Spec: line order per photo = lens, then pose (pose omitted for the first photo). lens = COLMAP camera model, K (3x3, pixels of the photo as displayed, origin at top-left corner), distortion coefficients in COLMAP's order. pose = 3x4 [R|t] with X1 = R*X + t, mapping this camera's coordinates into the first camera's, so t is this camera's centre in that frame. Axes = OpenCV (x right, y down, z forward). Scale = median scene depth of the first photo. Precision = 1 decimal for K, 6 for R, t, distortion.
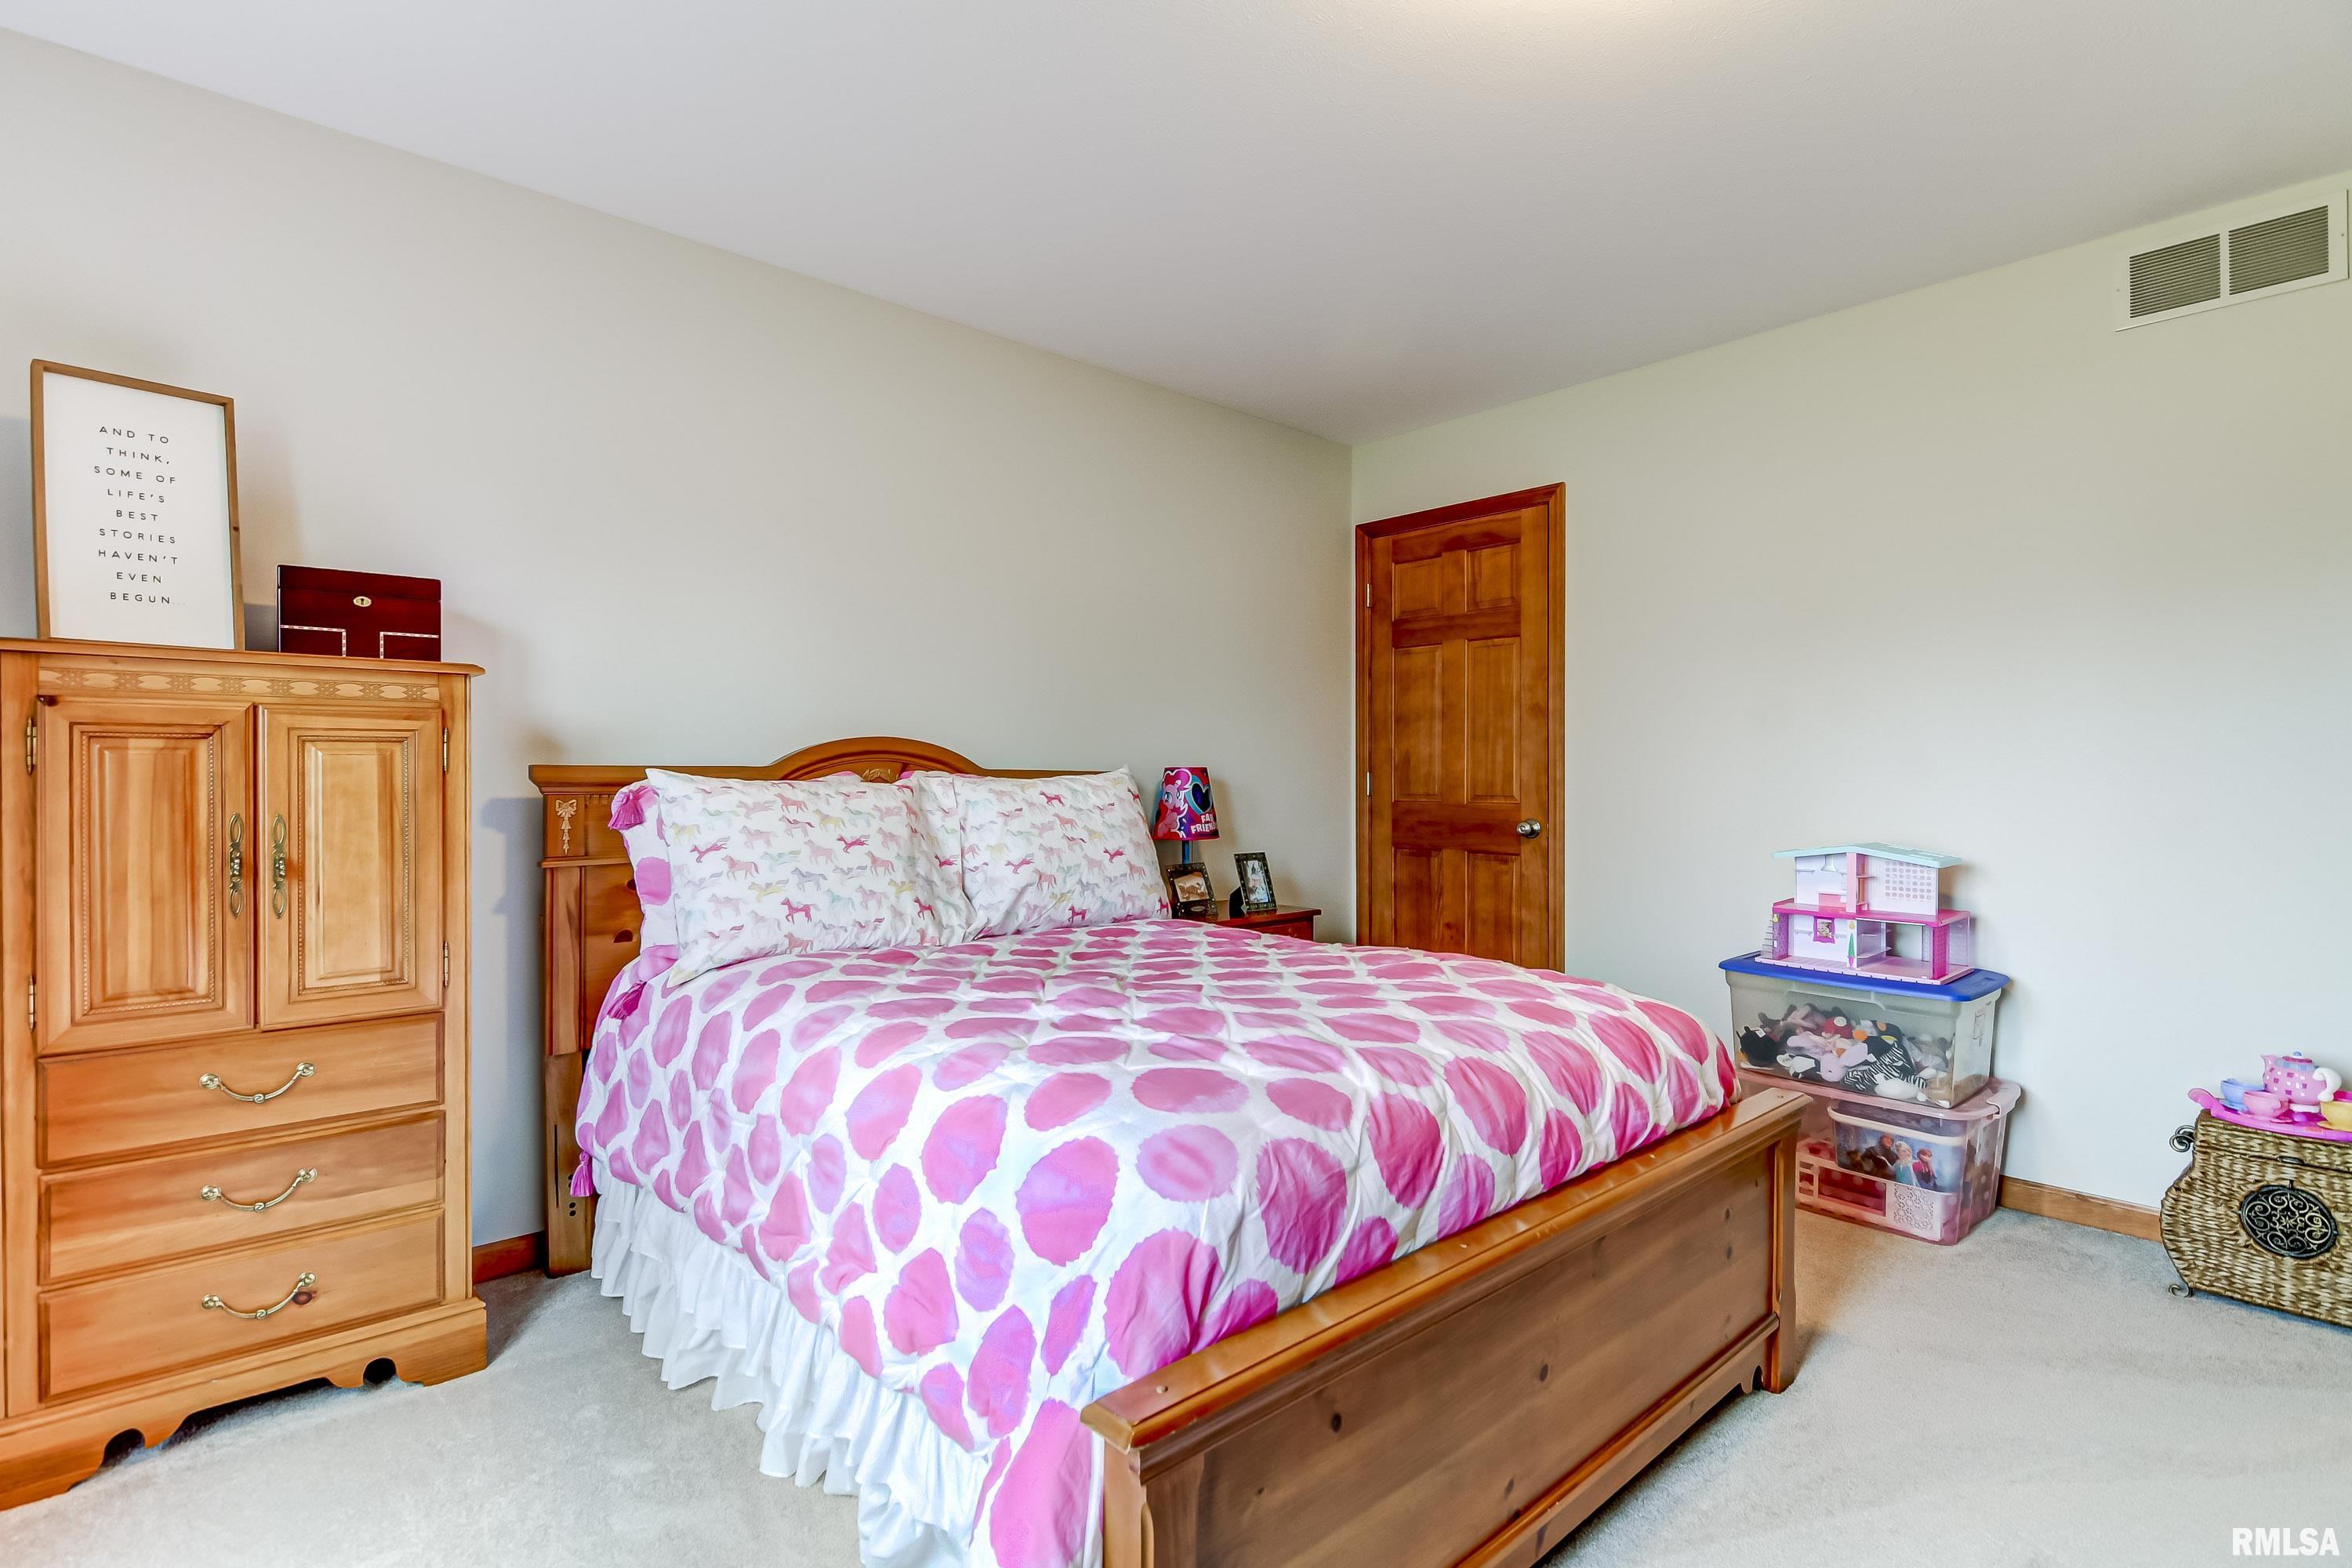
lens RADIAL K [[1123.6, 0, 1167.1], [0, 1123.6, 780.9], [0, 0, 1]] dist [0.015048, -0.012868]
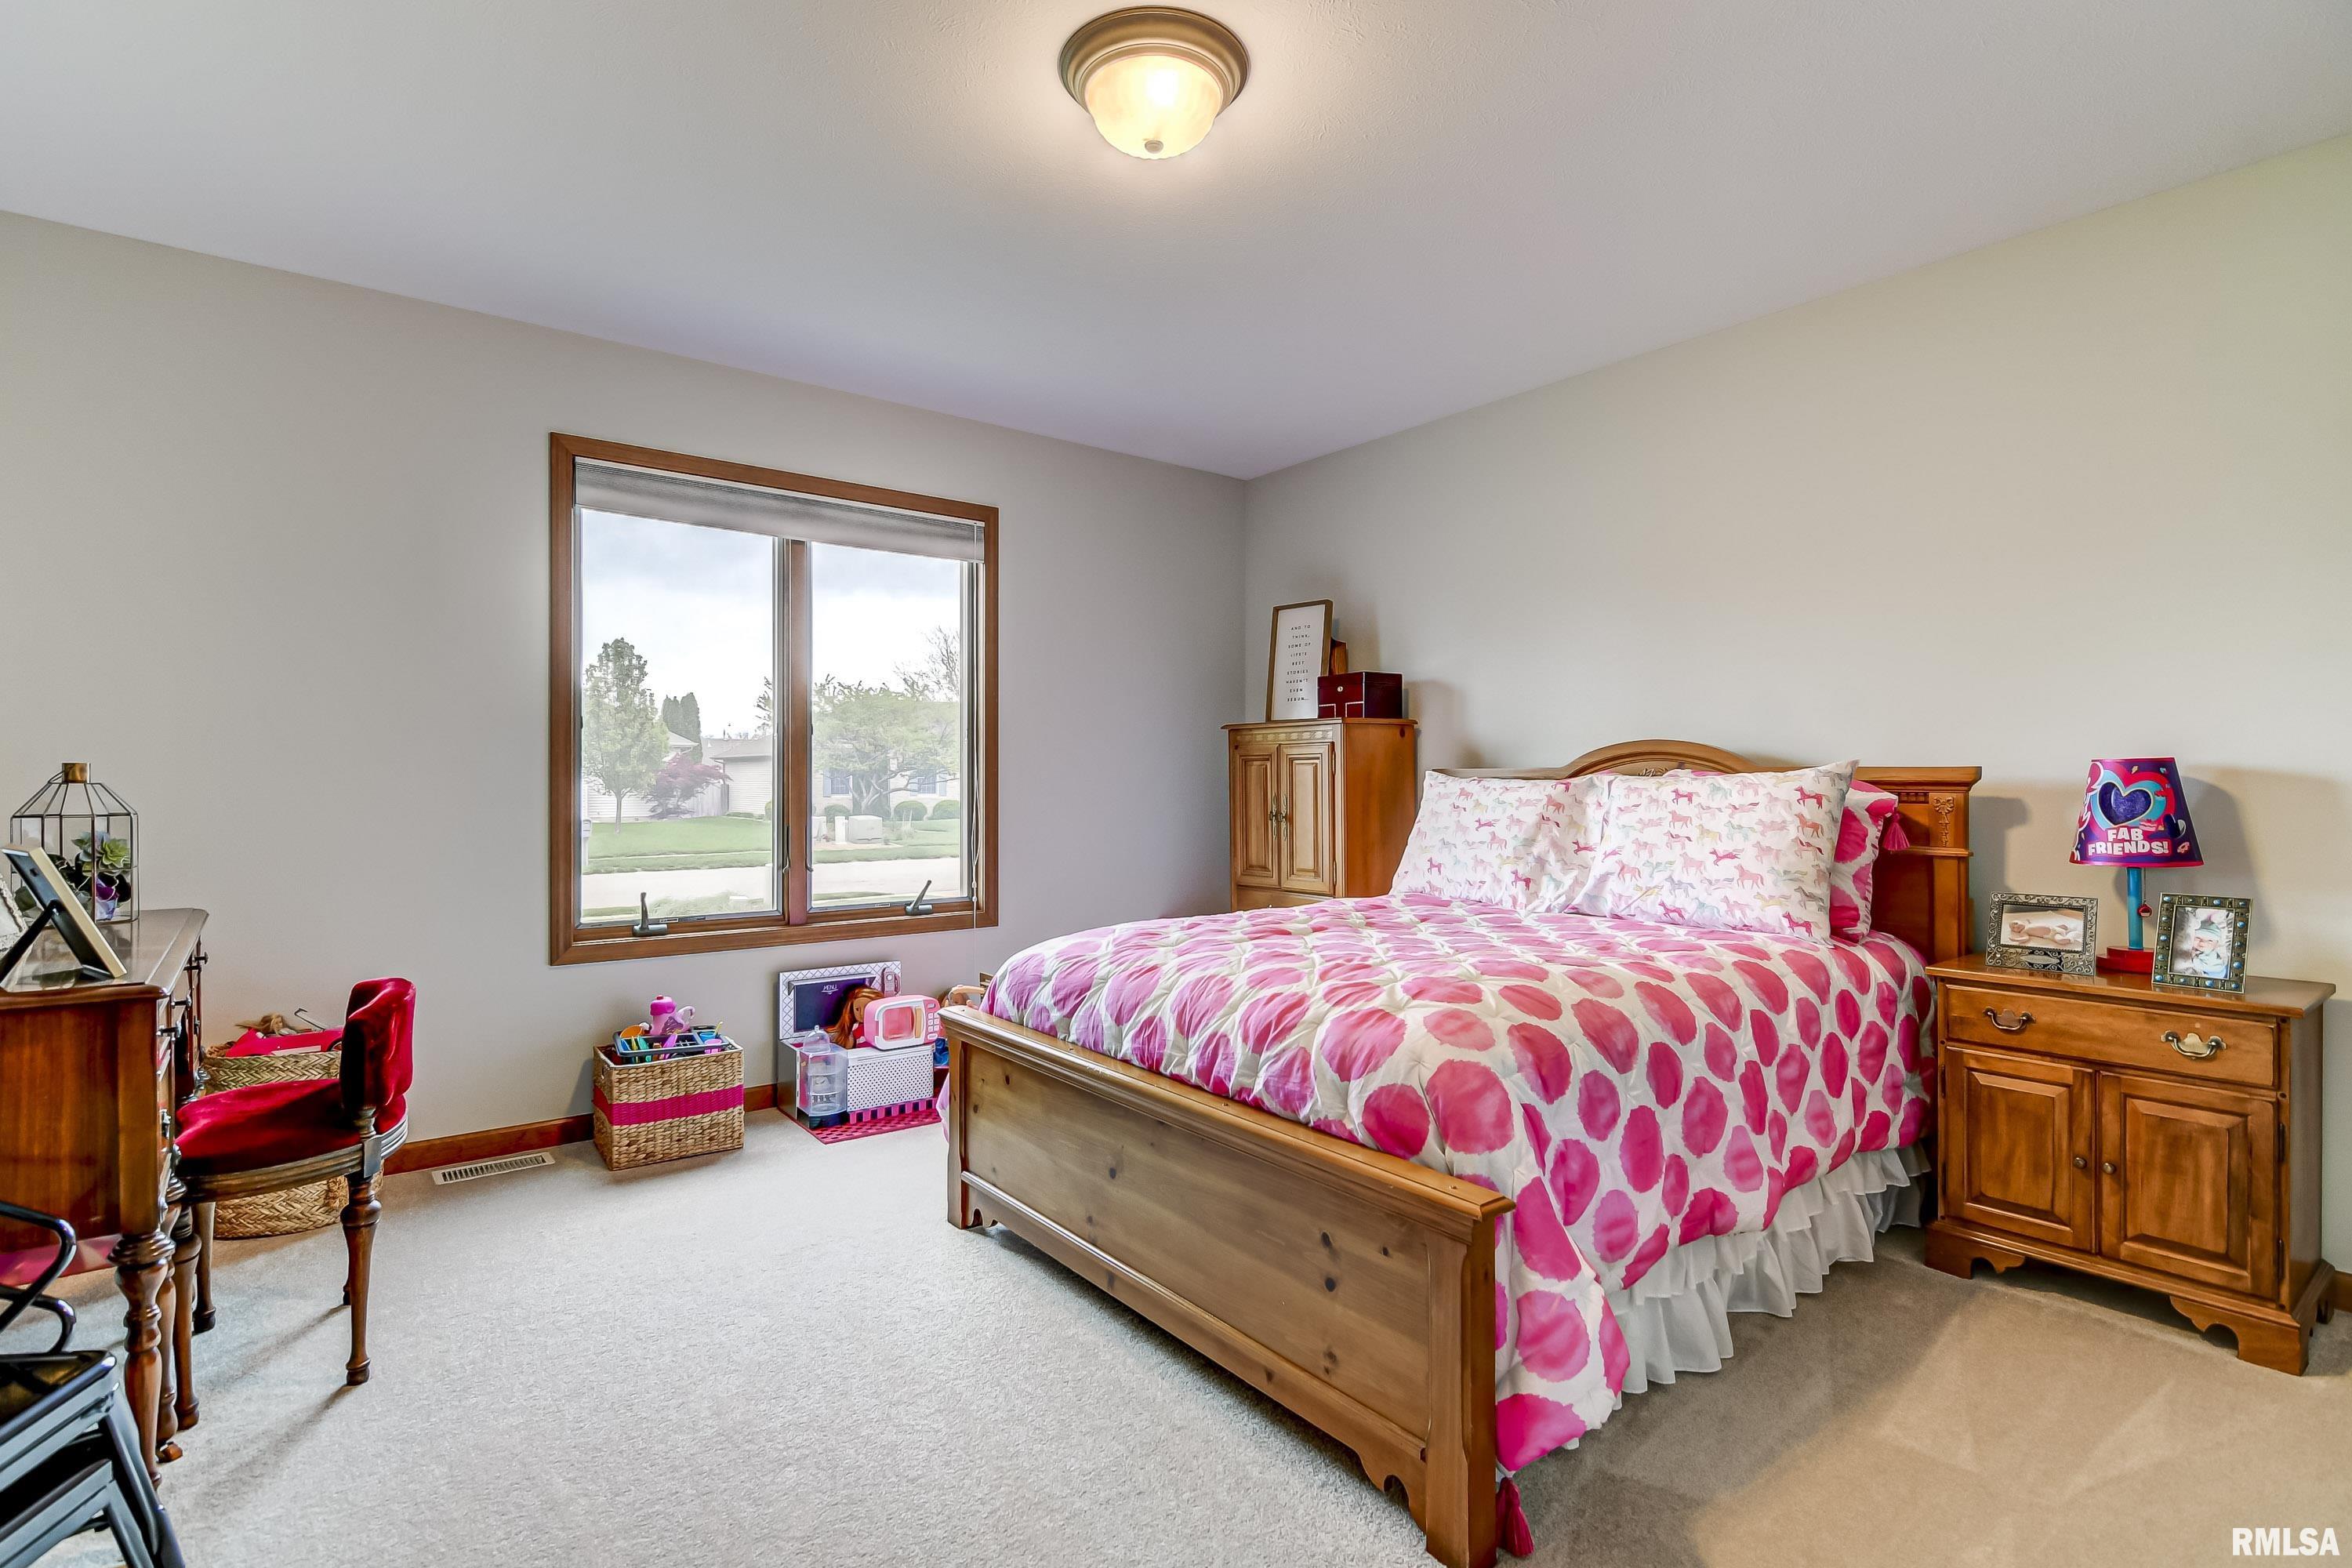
lens RADIAL K [[1123.6, 0, 1167.1], [0, 1123.6, 780.9], [0, 0, 1]] dist [0.015048, -0.012868]
pose [[-0.081357, -0.000864, -0.996685, 1.129205], [-0.003550, 0.999994, -0.000578, 0.005364], [0.996679, 0.003492, -0.081360, 0.745551]]
